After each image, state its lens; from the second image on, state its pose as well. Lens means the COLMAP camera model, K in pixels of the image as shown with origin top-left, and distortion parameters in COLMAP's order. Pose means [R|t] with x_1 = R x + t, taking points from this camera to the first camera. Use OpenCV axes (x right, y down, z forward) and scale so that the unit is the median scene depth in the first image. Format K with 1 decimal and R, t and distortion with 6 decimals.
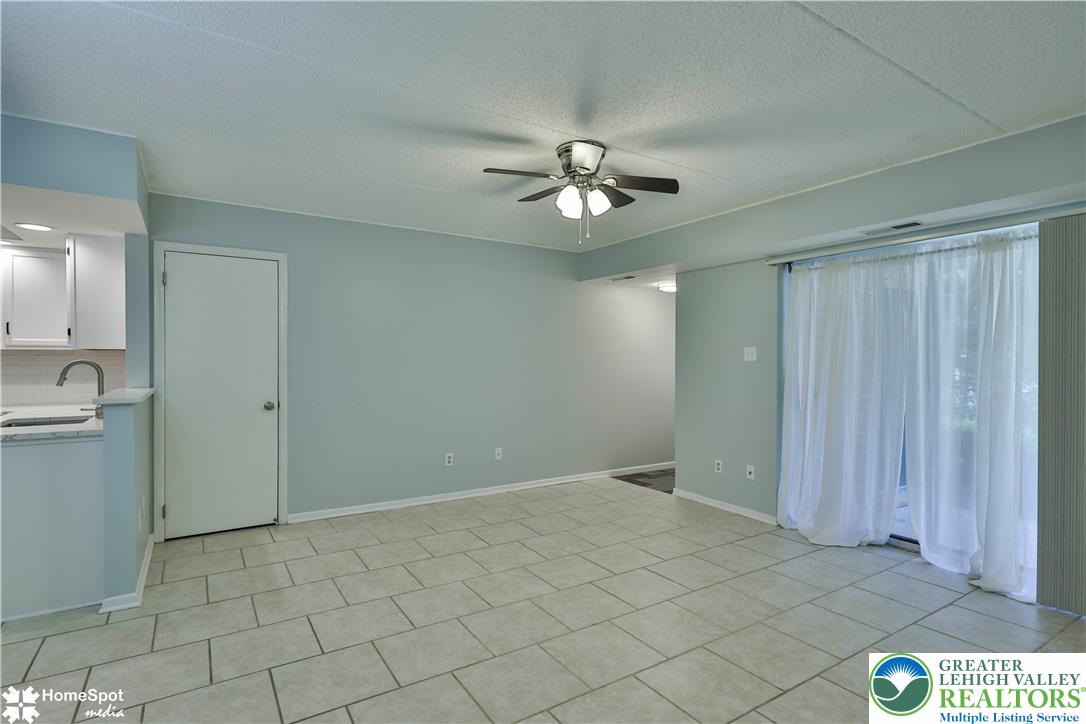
lens RADIAL K [[547.2, 0, 538.9], [0, 547.2, 360.6], [0, 0, 1]] dist [-0.001726, 0.002185]
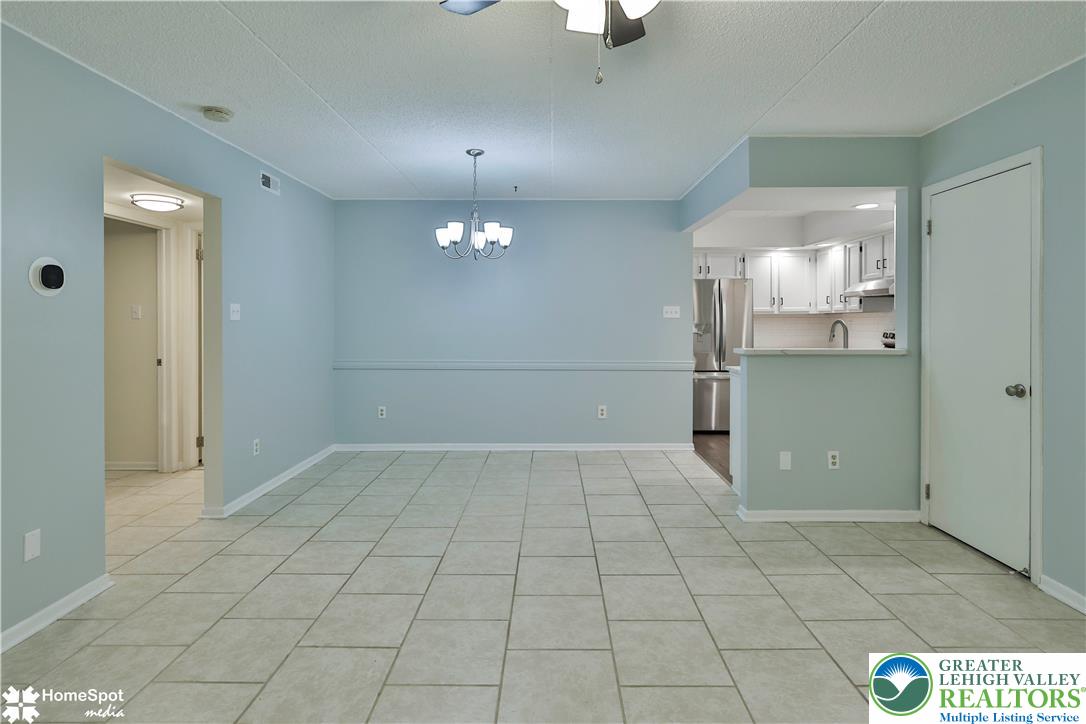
lens RADIAL K [[547.2, 0, 539.4], [0, 547.2, 321.9], [0, 0, 1]] dist [-0.001726, 0.002185]
pose [[-0.555129, 0.003941, -0.831755, 0.443911], [-0.002751, 0.999975, 0.006575, -0.002113], [0.831760, 0.005938, -0.555104, 1.076699]]
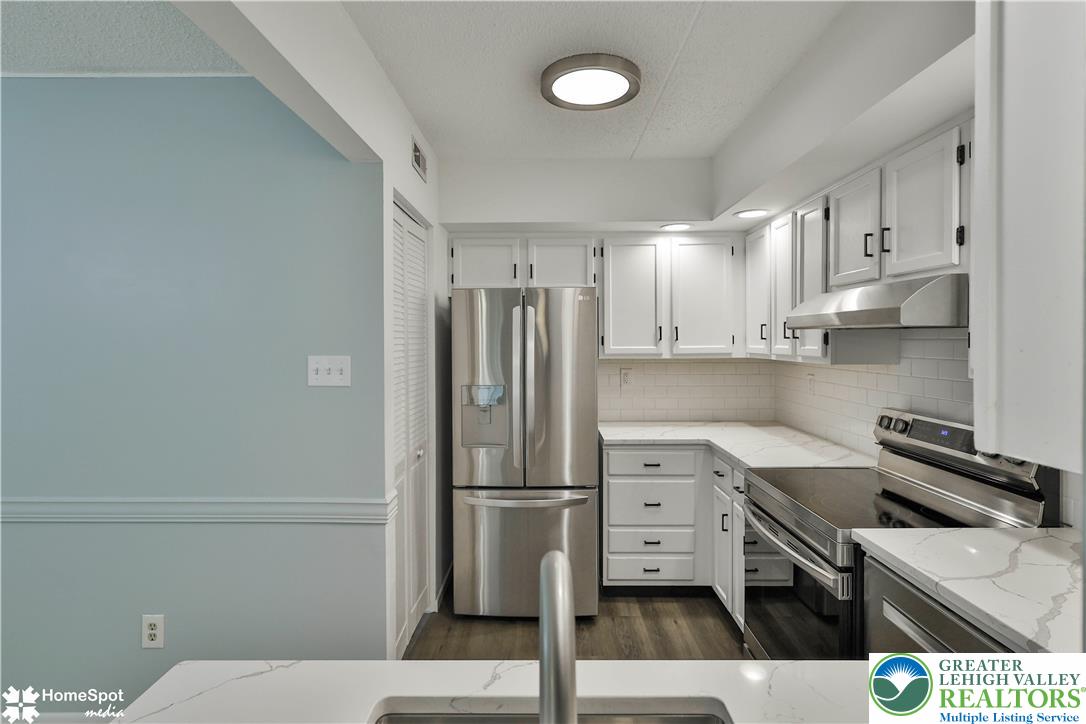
lens RADIAL K [[547.2, 0, 536.4], [0, 547.2, 343.8], [0, 0, 1]] dist [-0.001726, 0.002185]
pose [[-0.545818, 0.008871, -0.837857, -0.689204], [-0.001026, 0.999936, 0.011255, -0.057375], [0.837903, 0.007003, -0.545774, 1.036773]]
